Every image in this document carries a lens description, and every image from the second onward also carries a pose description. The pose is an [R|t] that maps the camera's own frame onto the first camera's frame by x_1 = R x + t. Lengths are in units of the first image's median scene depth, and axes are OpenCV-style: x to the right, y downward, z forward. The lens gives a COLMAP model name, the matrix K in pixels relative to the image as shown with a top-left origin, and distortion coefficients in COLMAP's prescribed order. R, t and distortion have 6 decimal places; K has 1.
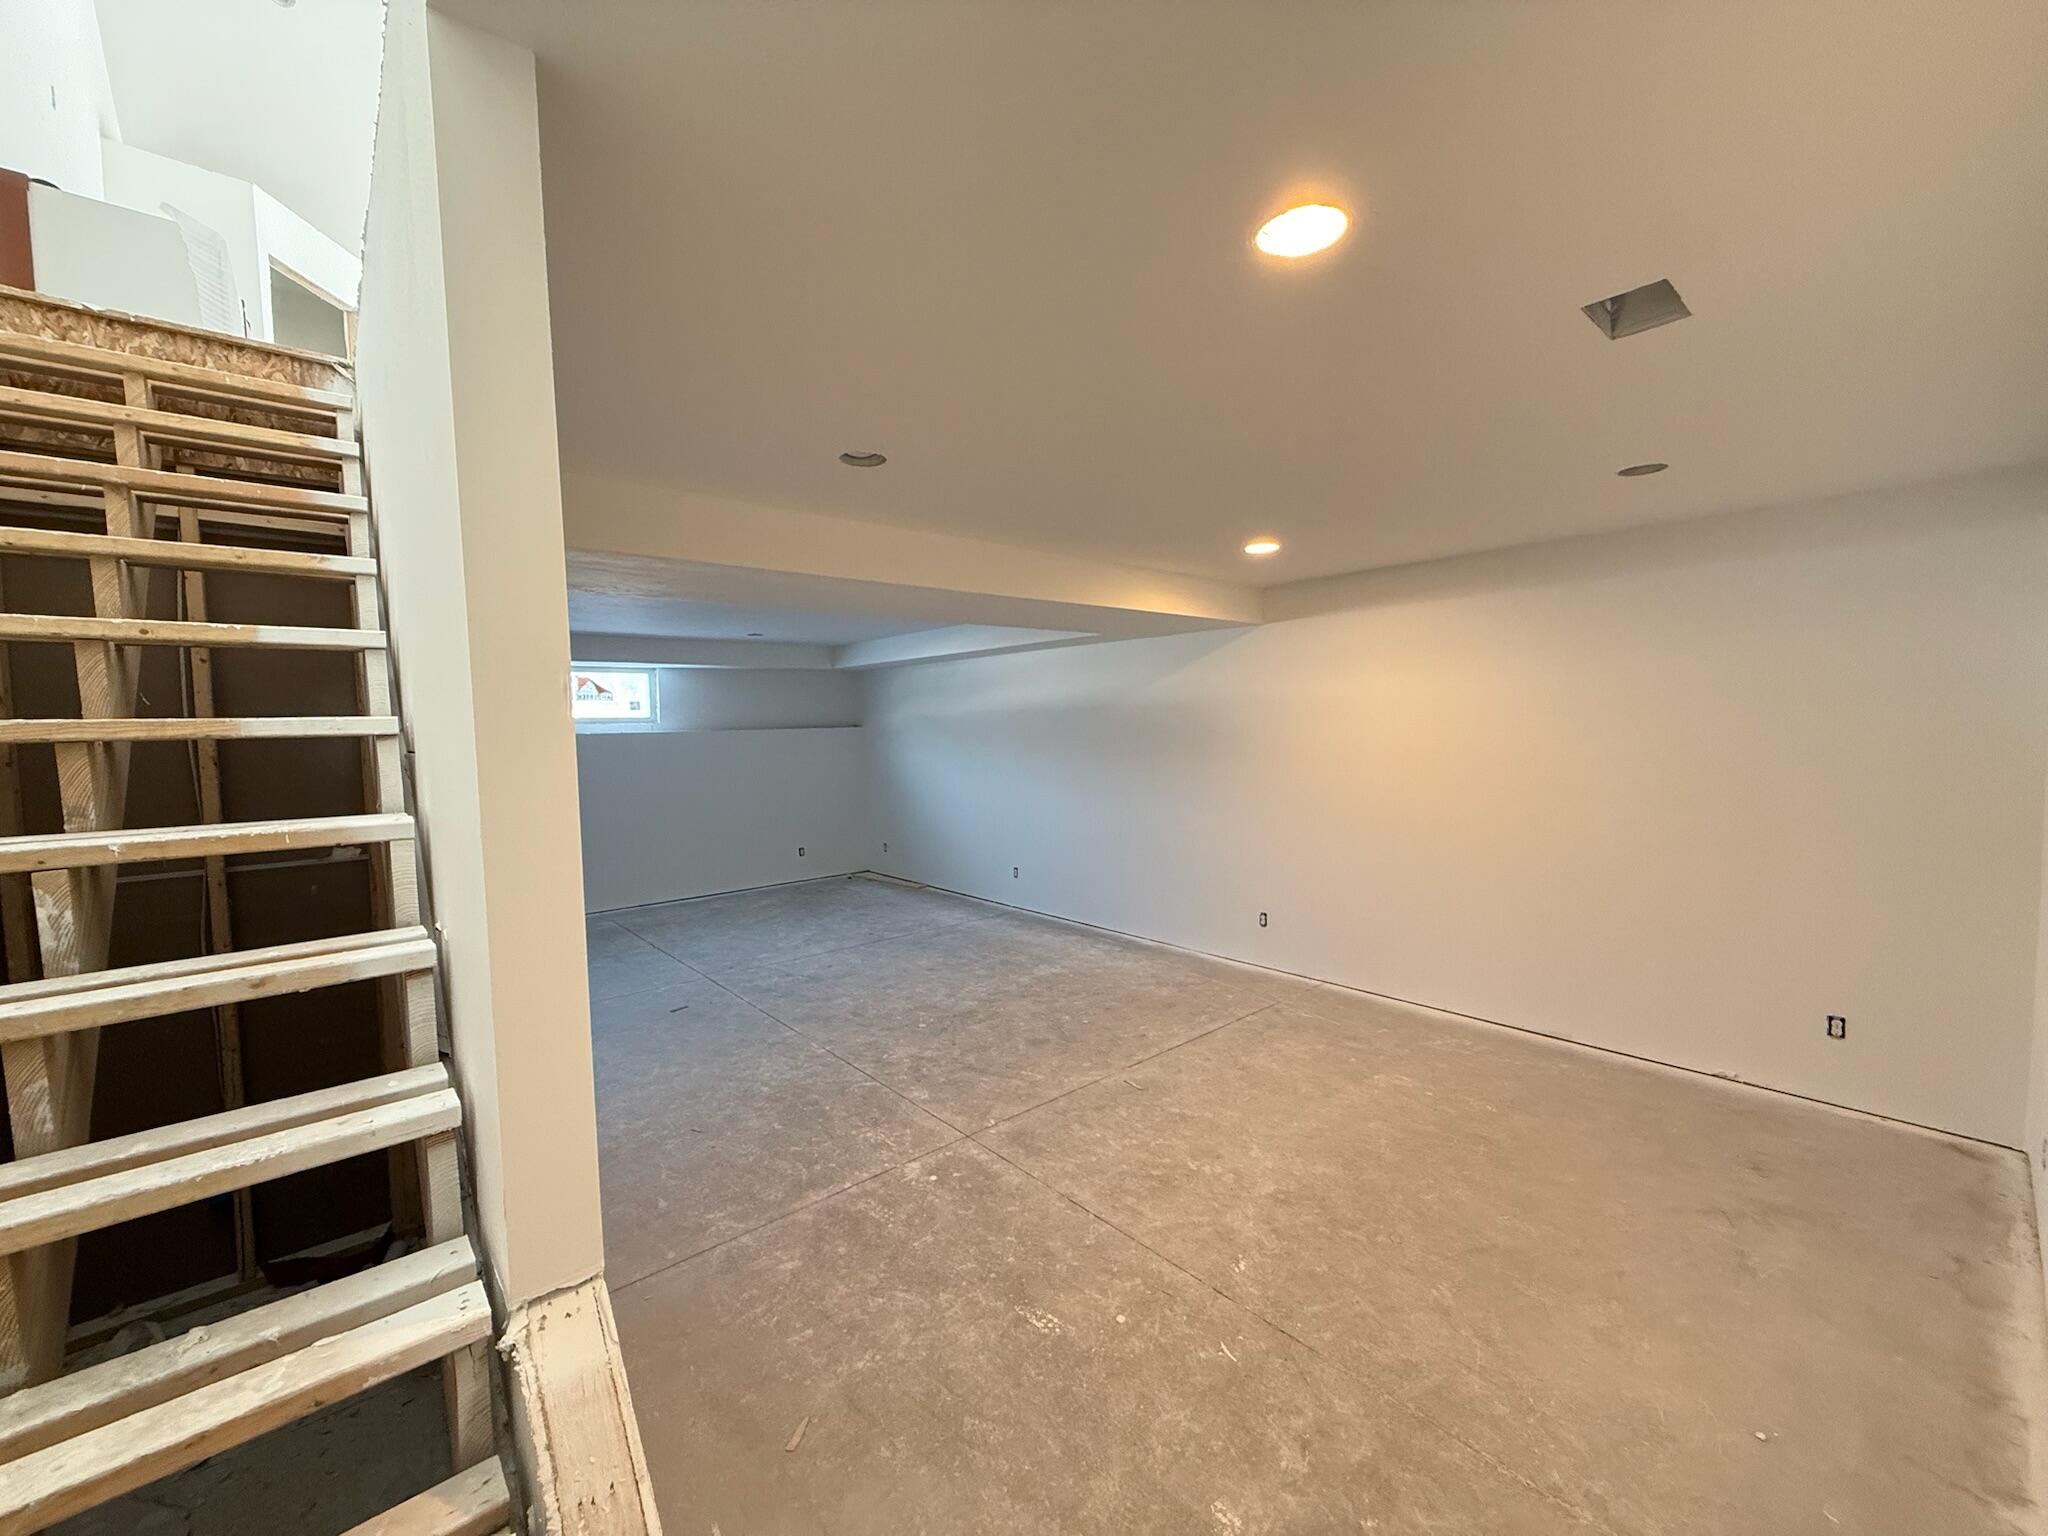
lens RADIAL K [[809.3, 0, 1019.3], [0, 809.3, 770.8], [0, 0, 1]] dist [0.003229, 0.000399]
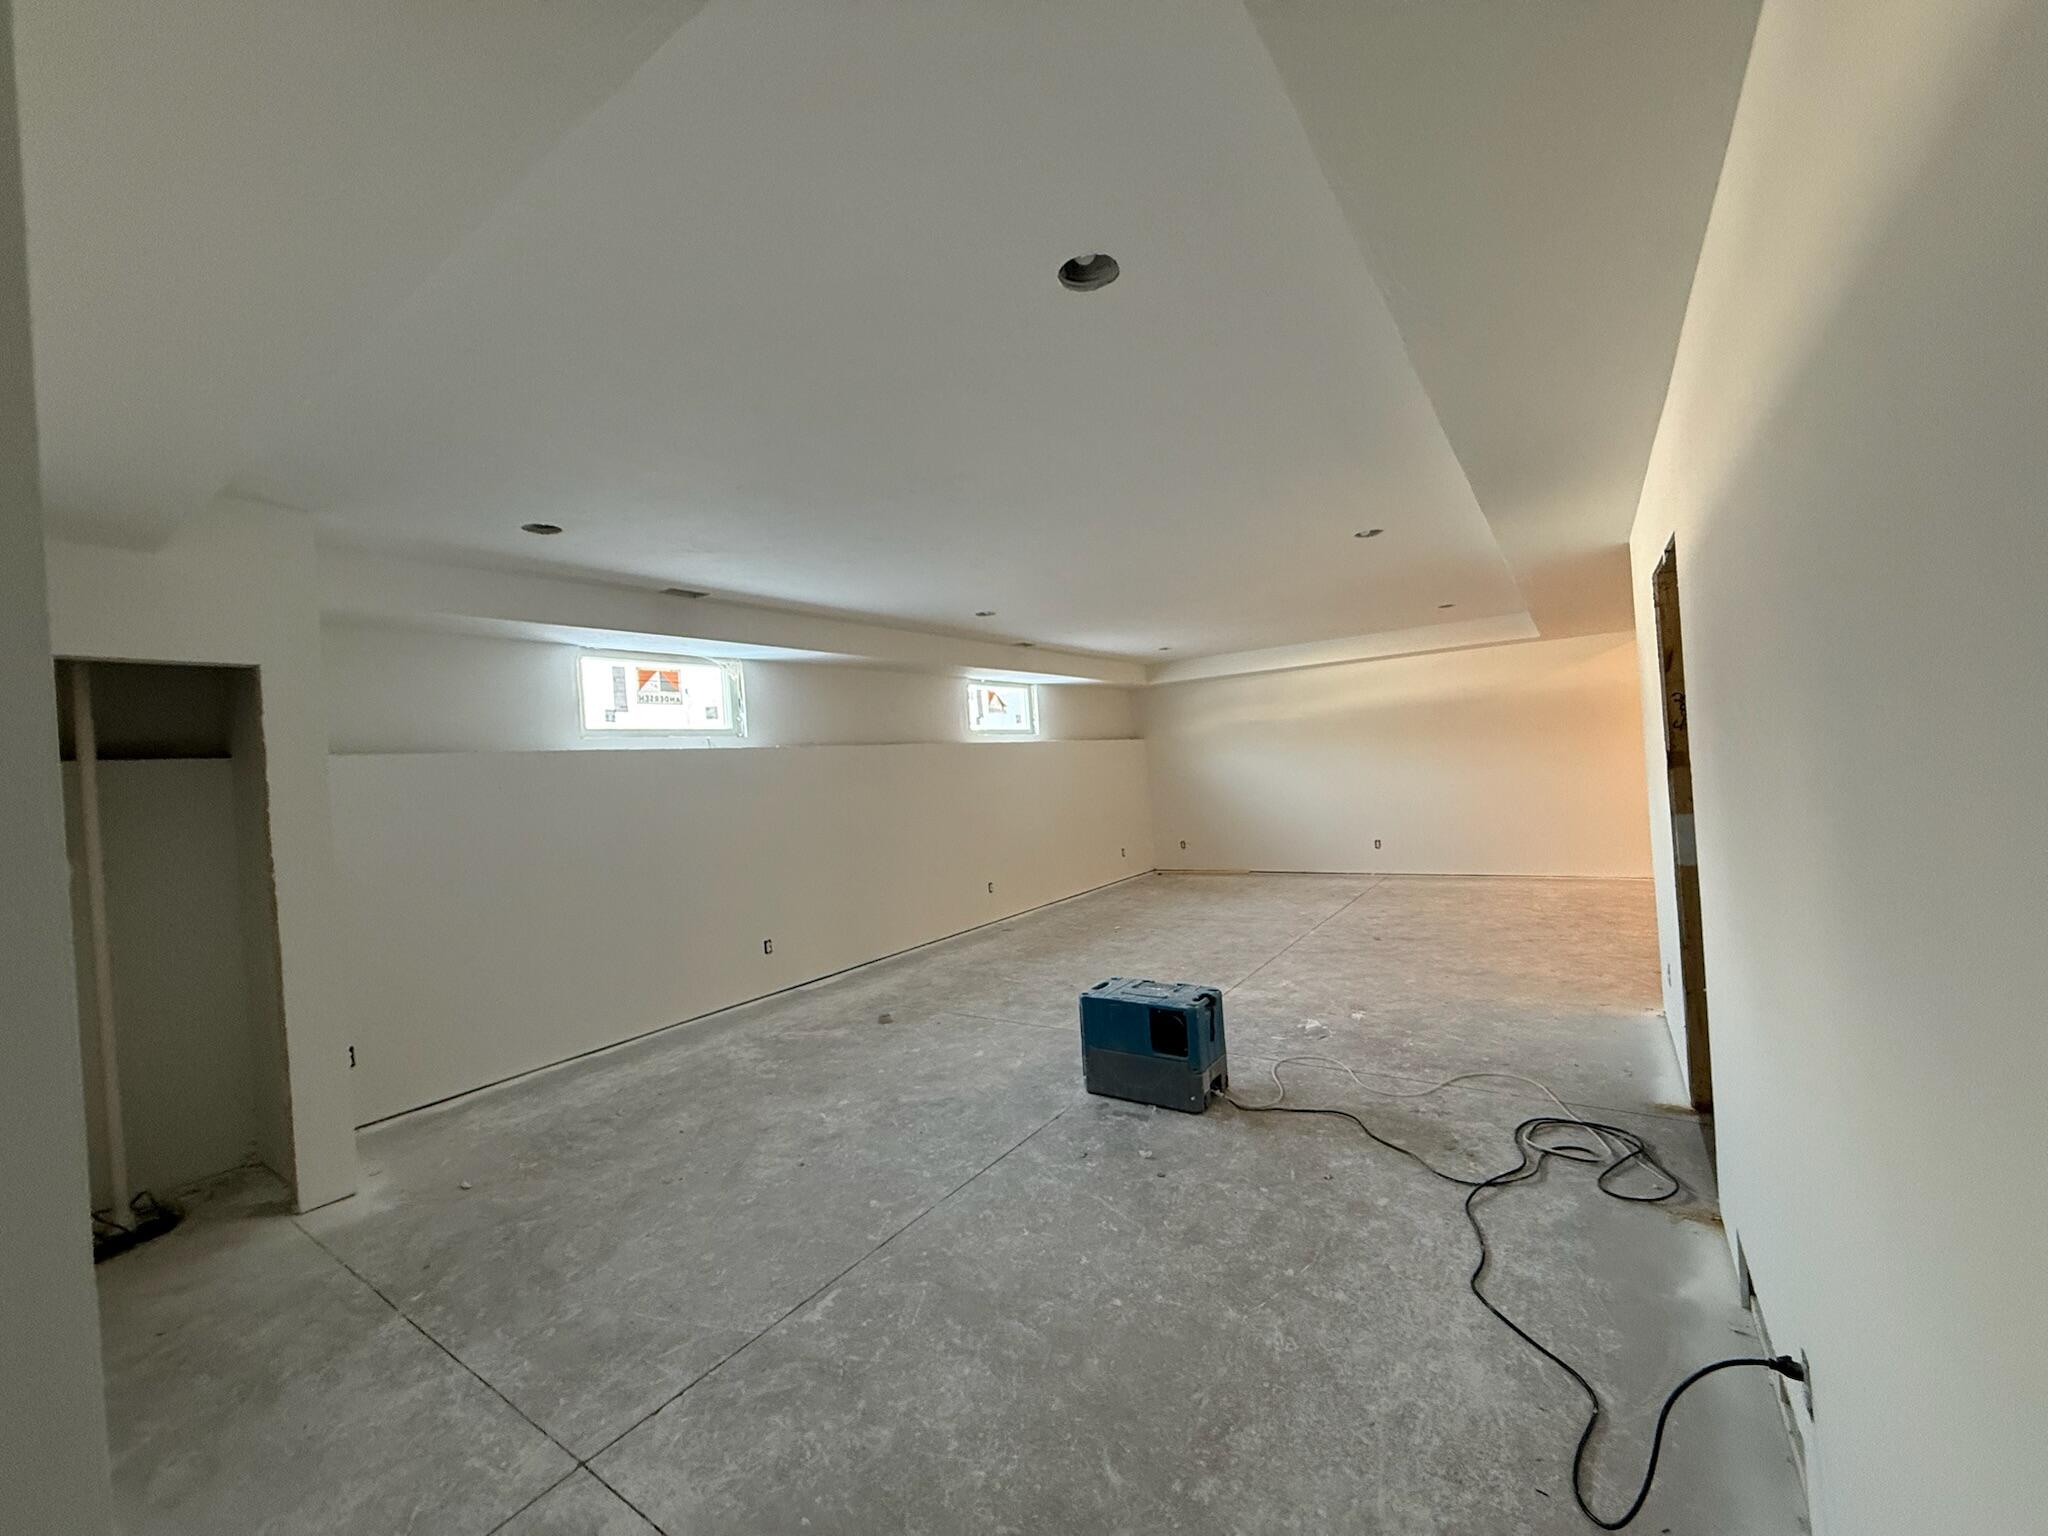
lens RADIAL K [[809.3, 0, 1026.7], [0, 809.3, 763.0], [0, 0, 1]] dist [0.003229, 0.000399]
pose [[0.967917, -0.042851, 0.247589, -1.051896], [0.061721, 0.995708, -0.068958, 0.074867], [-0.243571, 0.082027, 0.966408, -0.043987]]
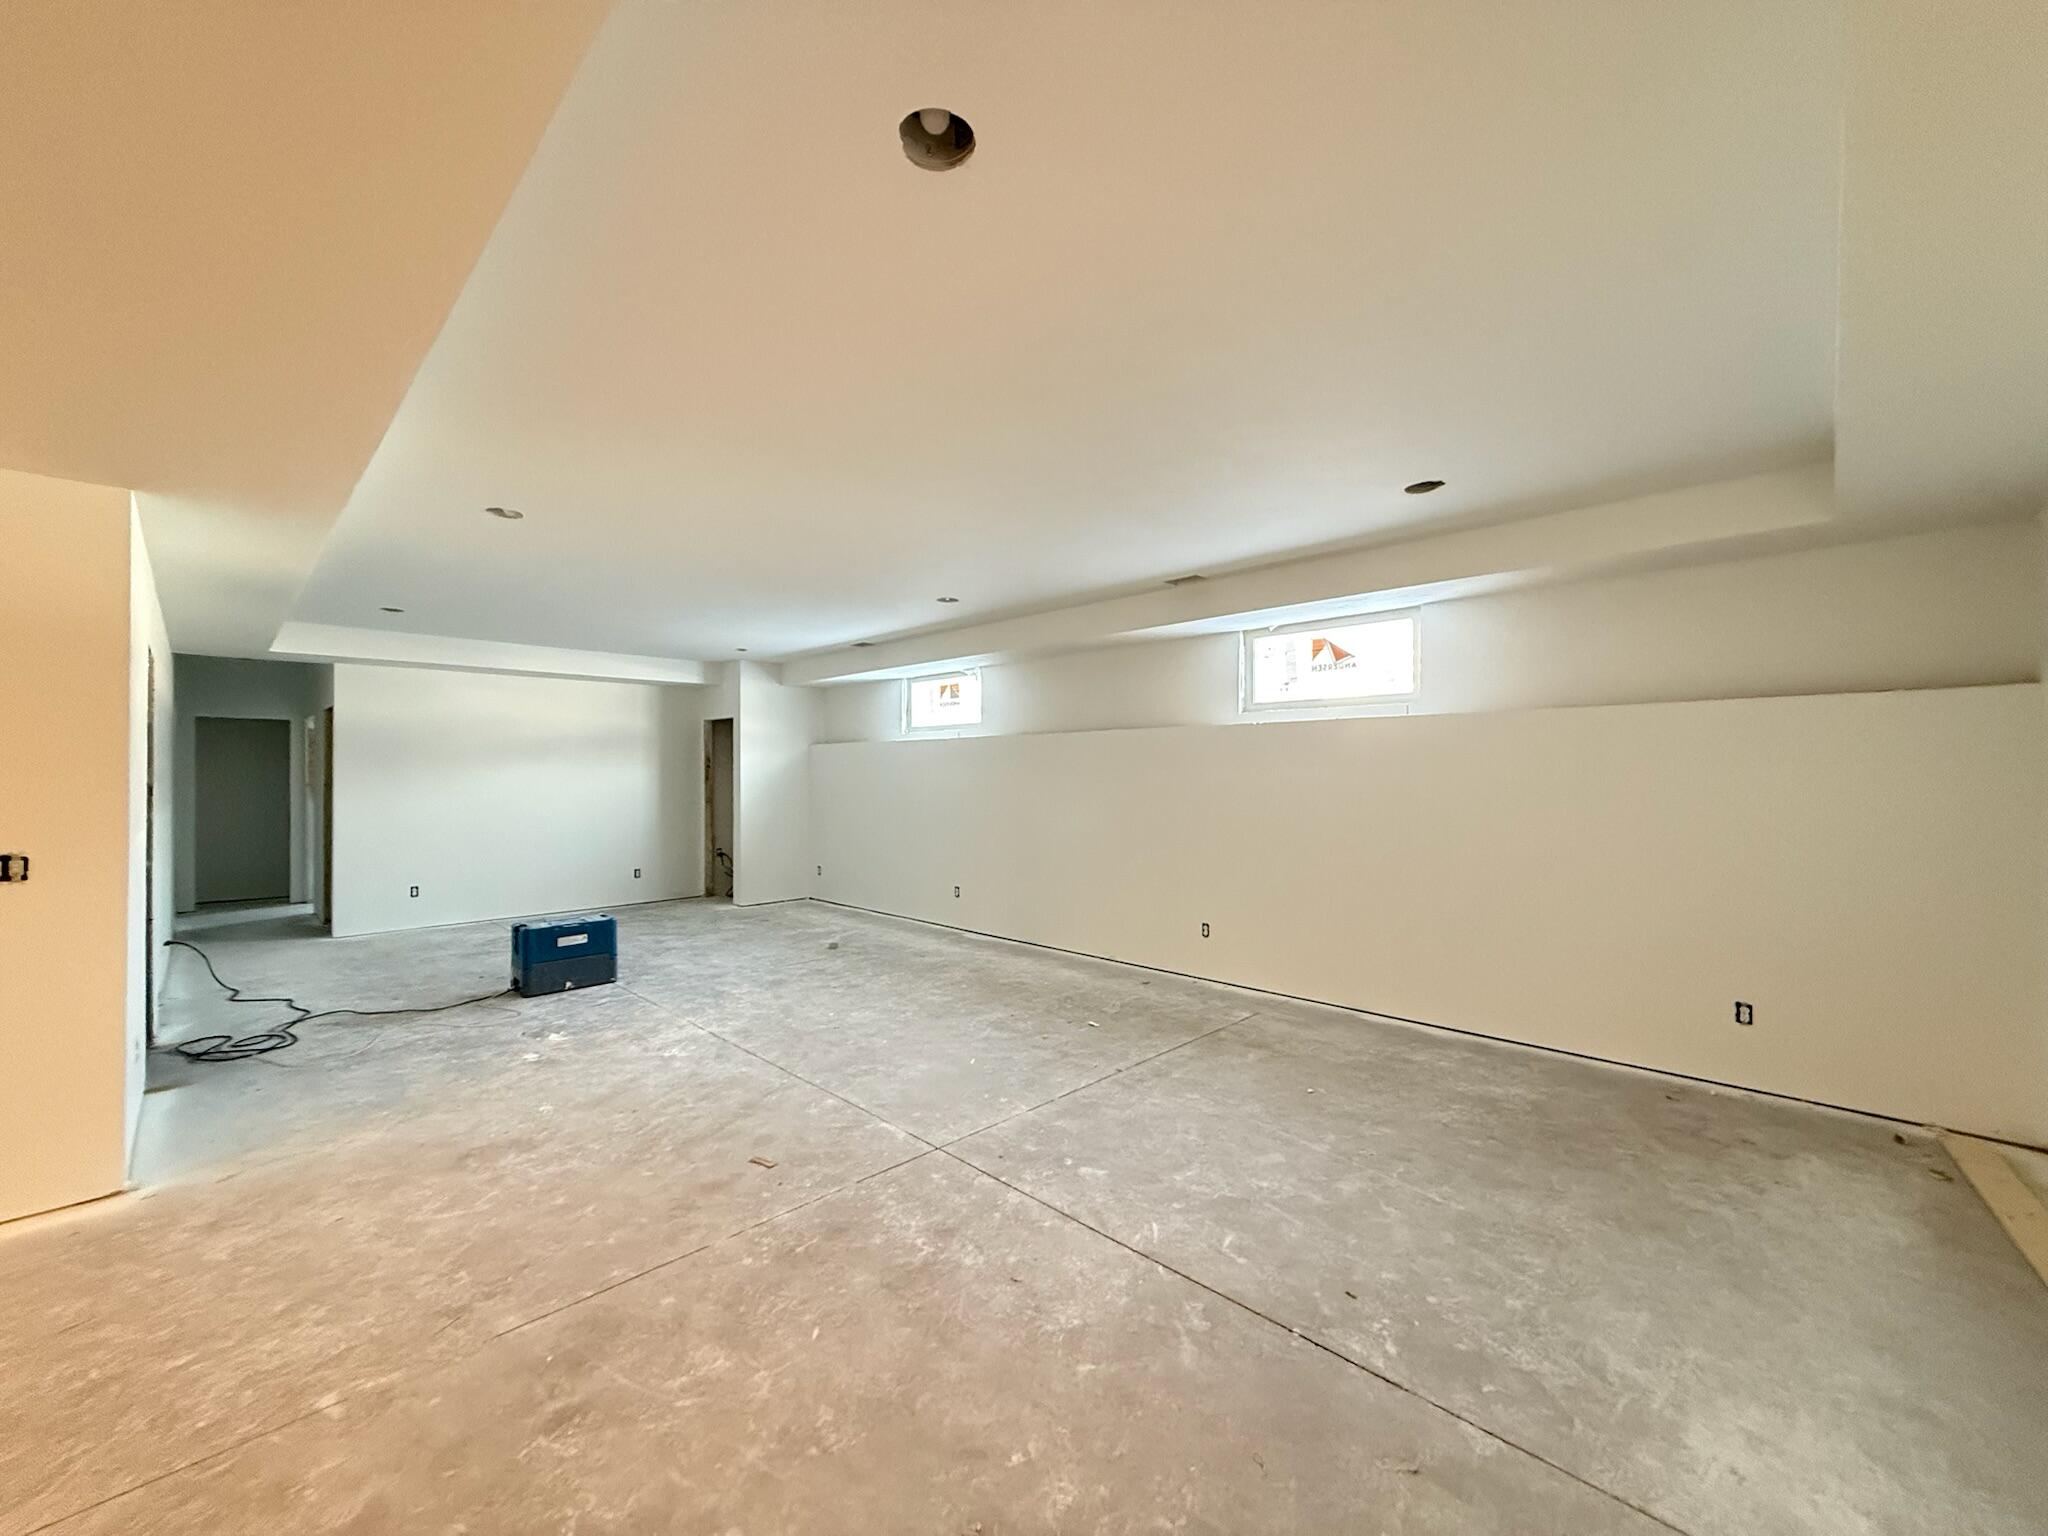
lens RADIAL K [[809.3, 0, 1019.0], [0, 809.3, 771.8], [0, 0, 1]] dist [0.003229, 0.000399]
pose [[0.070607, 0.022845, -0.997243, 0.148766], [-0.053682, 0.998376, 0.019070, -0.007571], [0.996059, 0.052188, 0.071719, 0.987396]]
